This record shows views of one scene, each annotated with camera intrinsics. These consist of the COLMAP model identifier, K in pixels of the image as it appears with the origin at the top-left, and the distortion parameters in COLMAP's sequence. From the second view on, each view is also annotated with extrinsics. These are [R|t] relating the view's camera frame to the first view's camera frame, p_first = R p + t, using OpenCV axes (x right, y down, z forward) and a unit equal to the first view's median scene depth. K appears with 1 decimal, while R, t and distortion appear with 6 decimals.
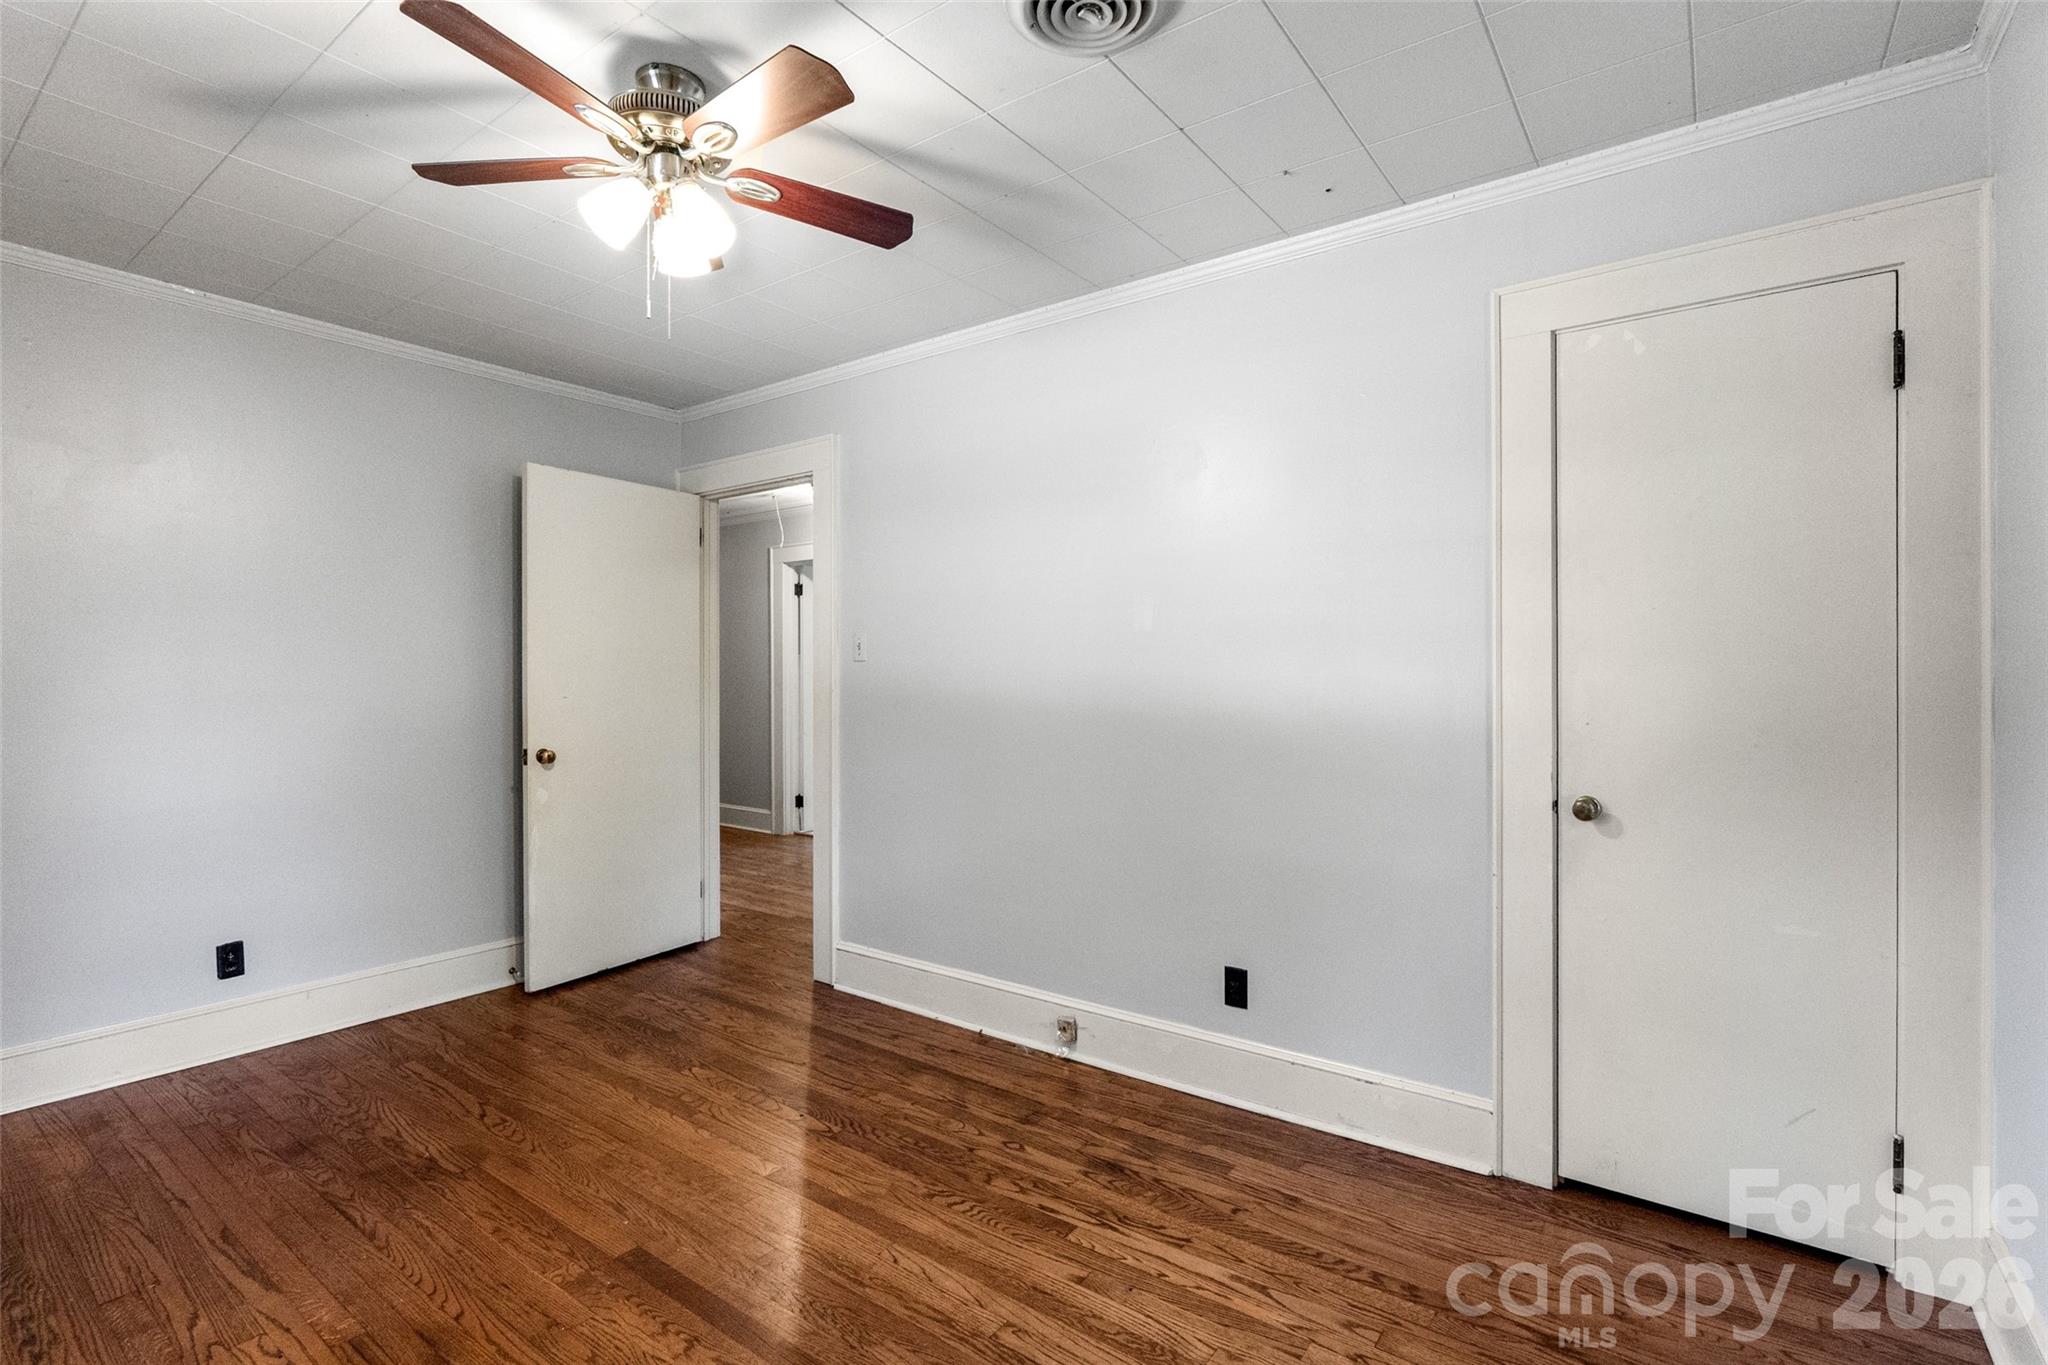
lens RADIAL K [[949.2, 0, 1028.1], [0, 949.2, 671.6], [0, 0, 1]] dist [-0.006848, 0.000108]
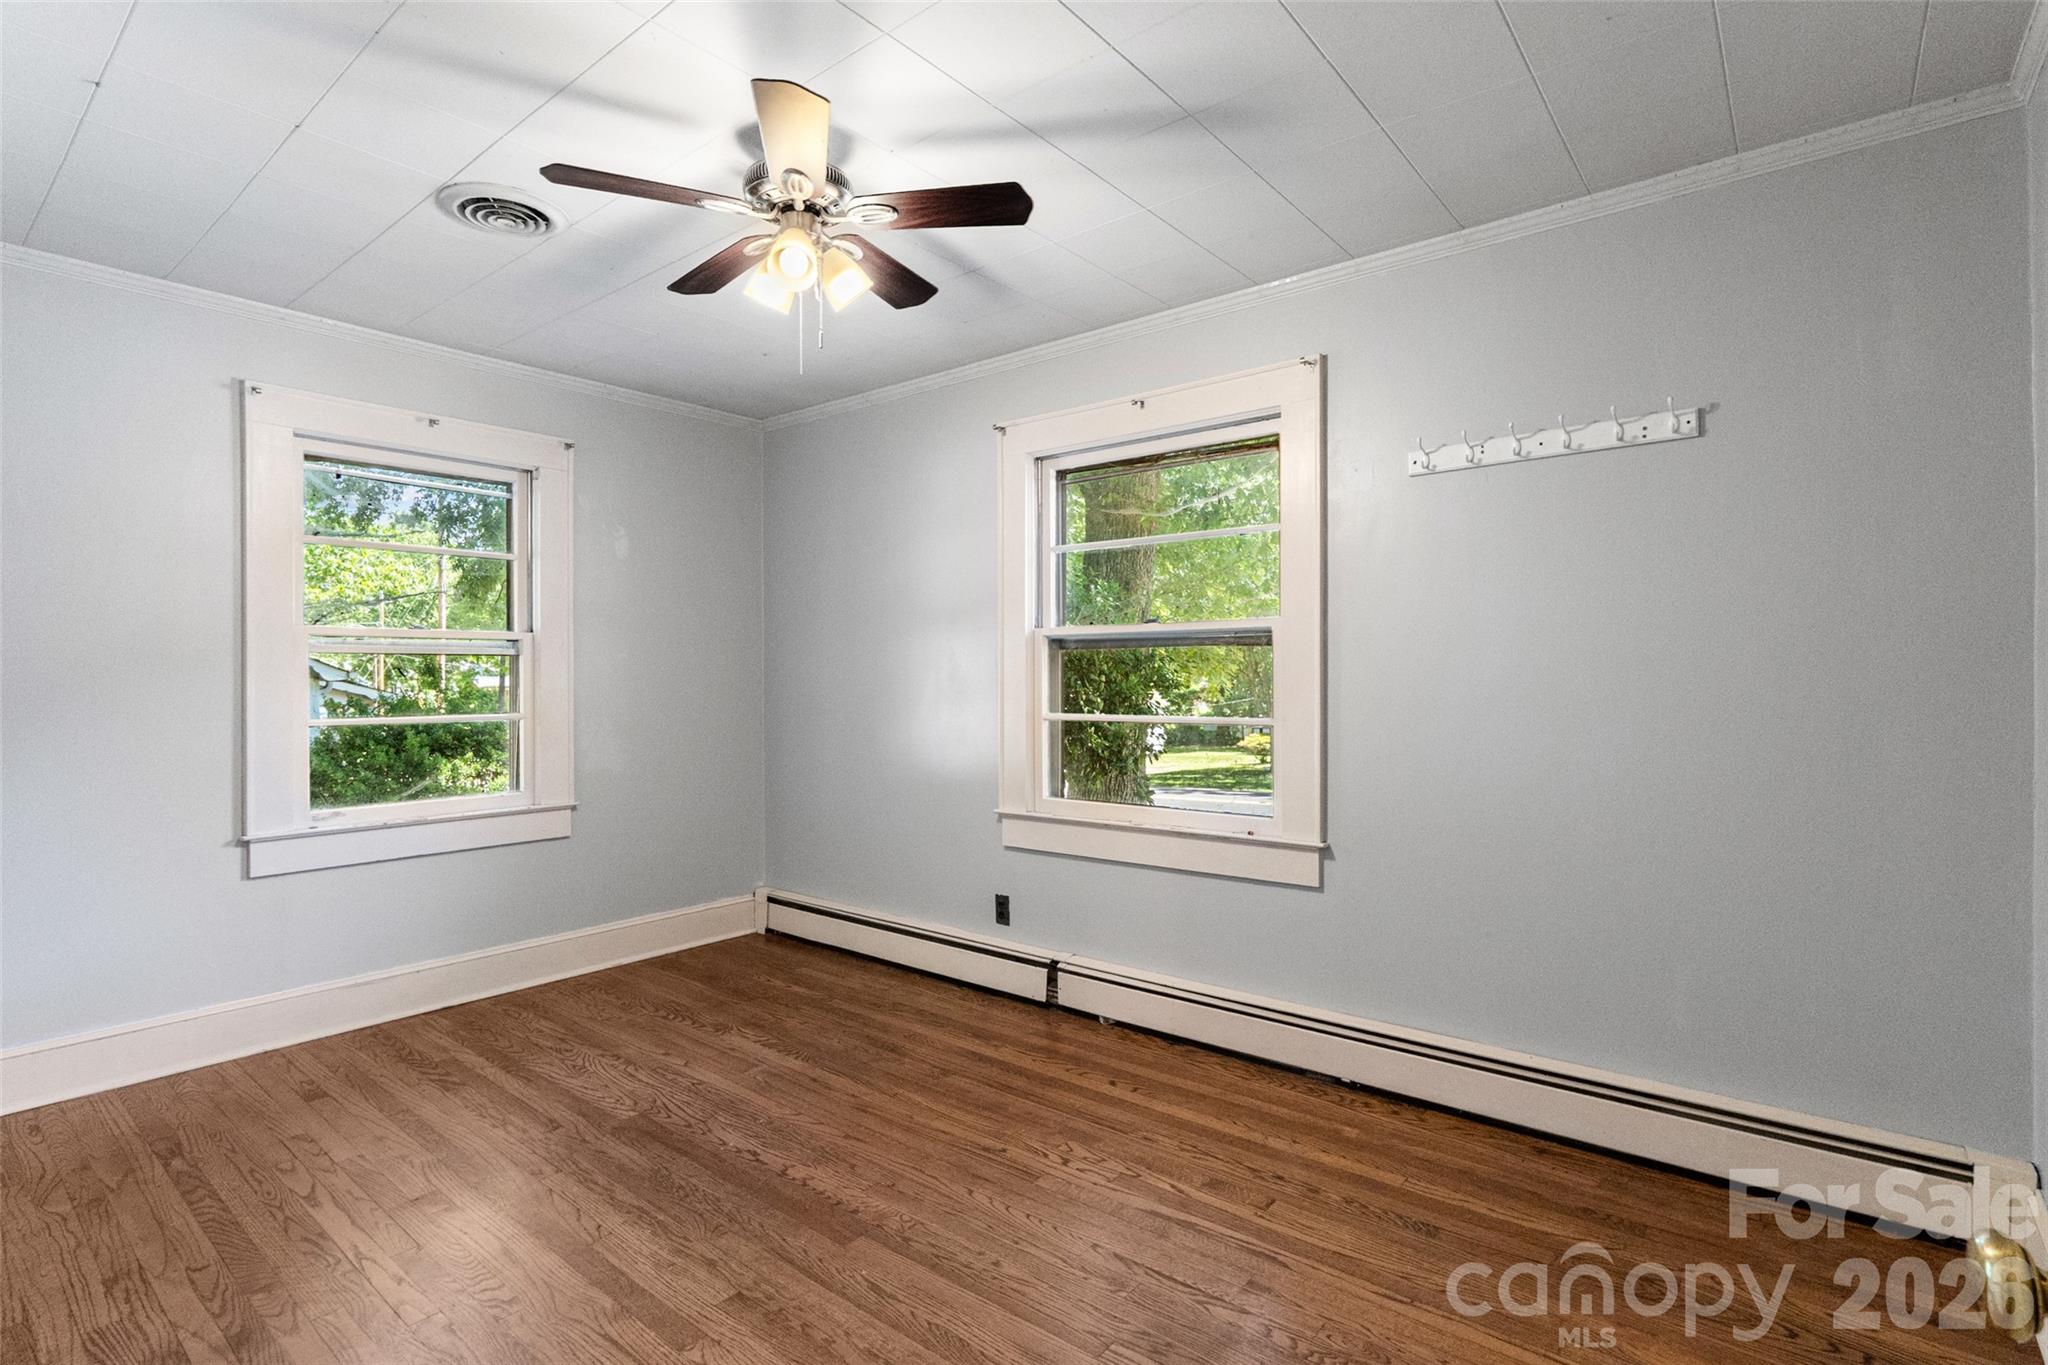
lens RADIAL K [[978.2, 0, 1016.2], [0, 978.2, 673.7], [0, 0, 1]] dist [-0.001427, -0.000104]
pose [[-0.998661, 0.002564, 0.051665, -0.551070], [0.002776, 0.999988, 0.004044, -0.000373], [-0.051654, 0.004182, -0.998656, 1.713059]]
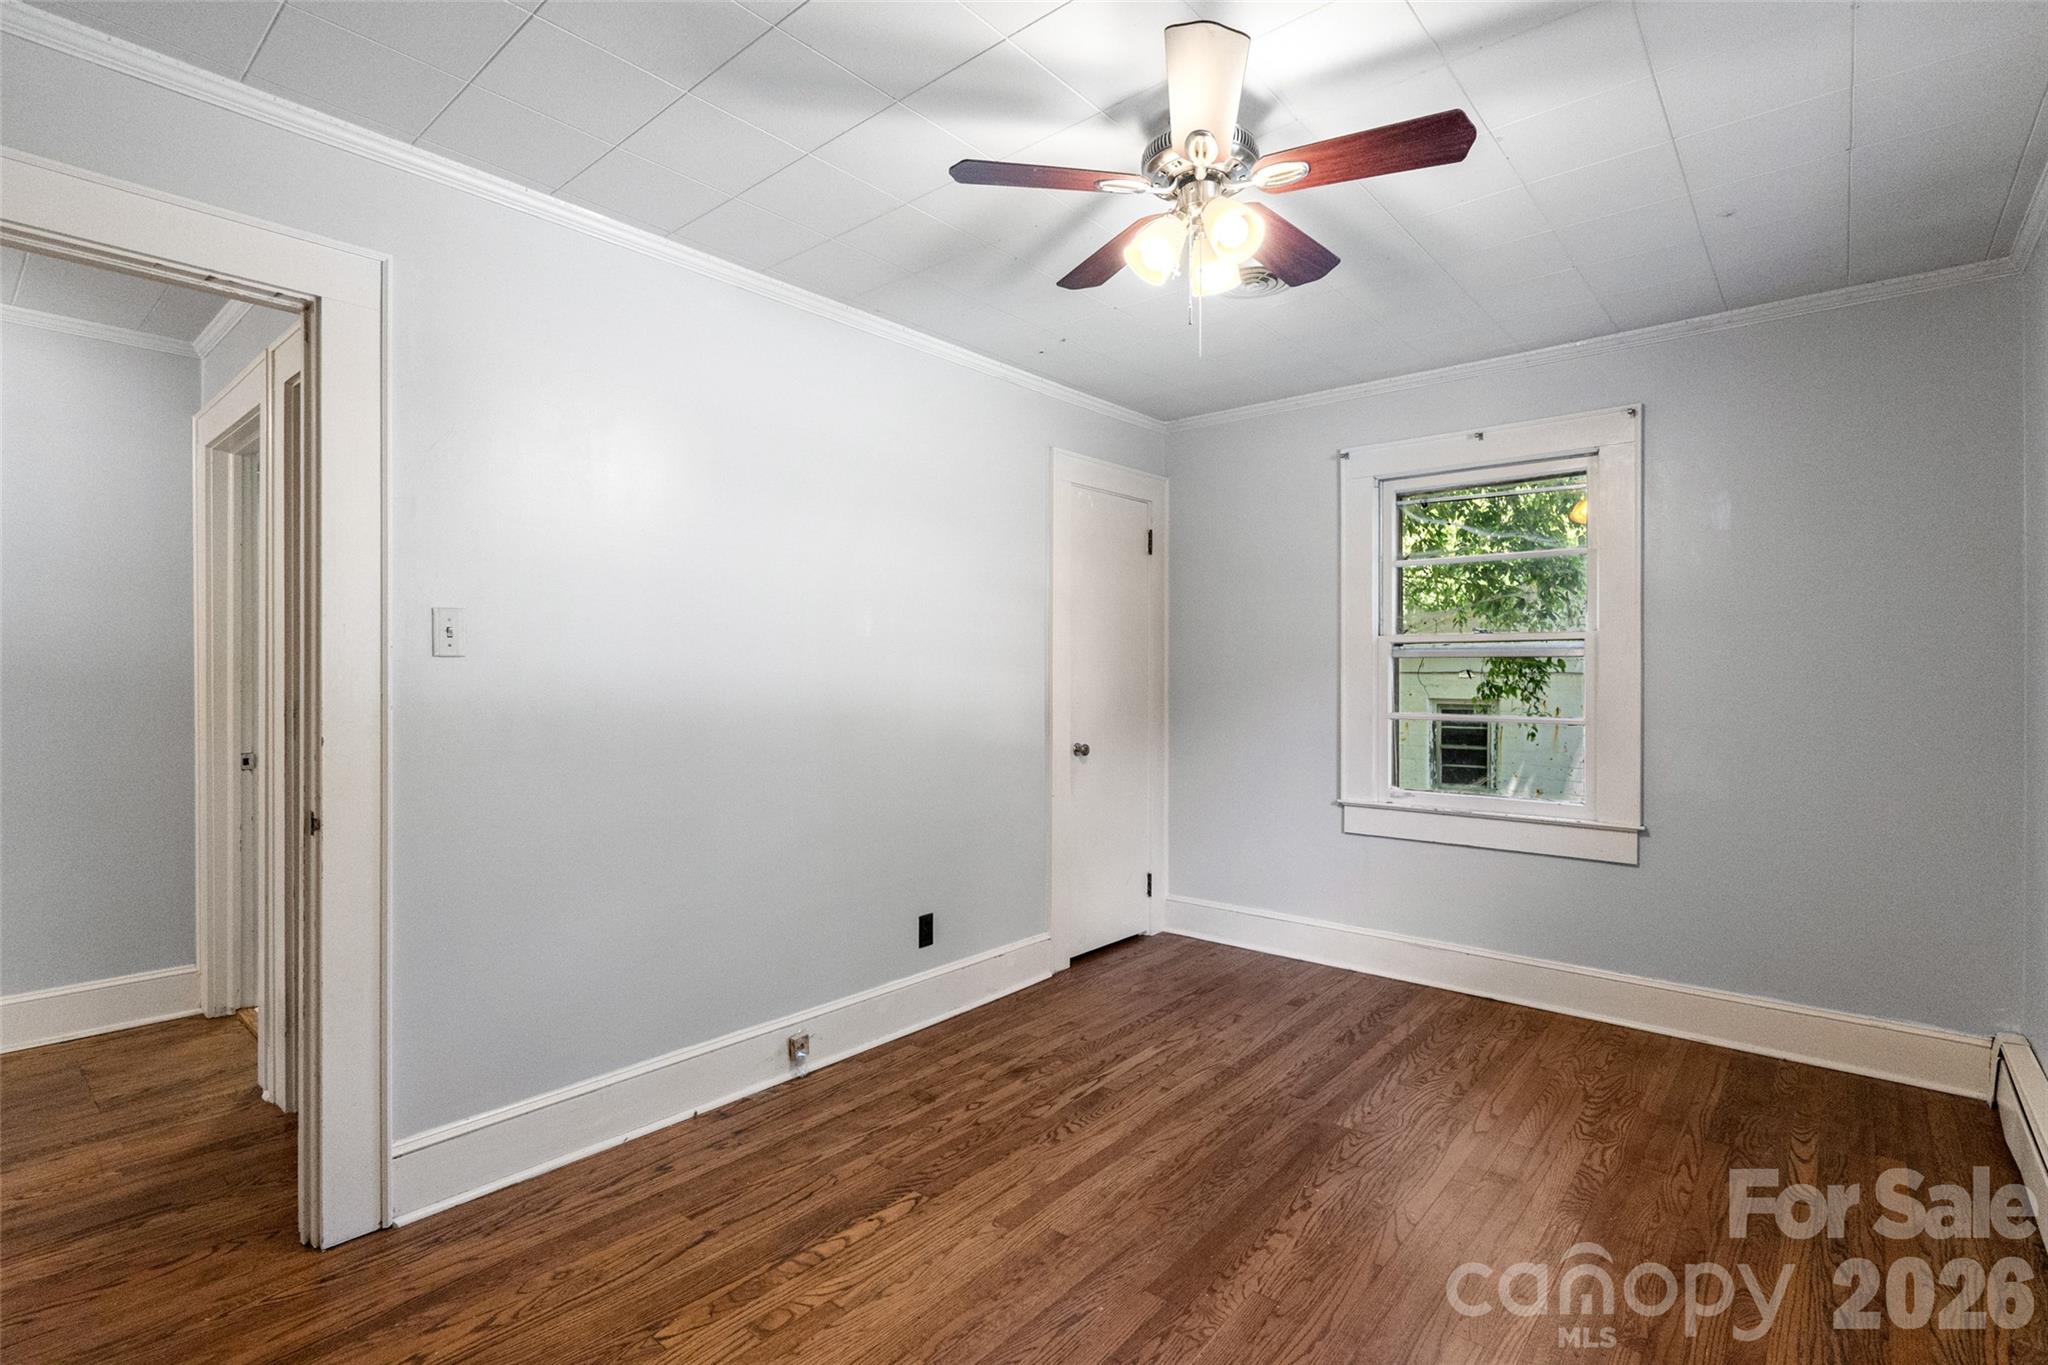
lens RADIAL K [[949.2, 0, 1028.1], [0, 949.2, 671.6], [0, 0, 1]] dist [-0.006848, 0.000108]
pose [[0.071597, 0.005437, 0.997419, -1.145692], [0.001552, 0.999983, -0.005562, 0.004546], [-0.997432, 0.001946, 0.071588, 0.888978]]
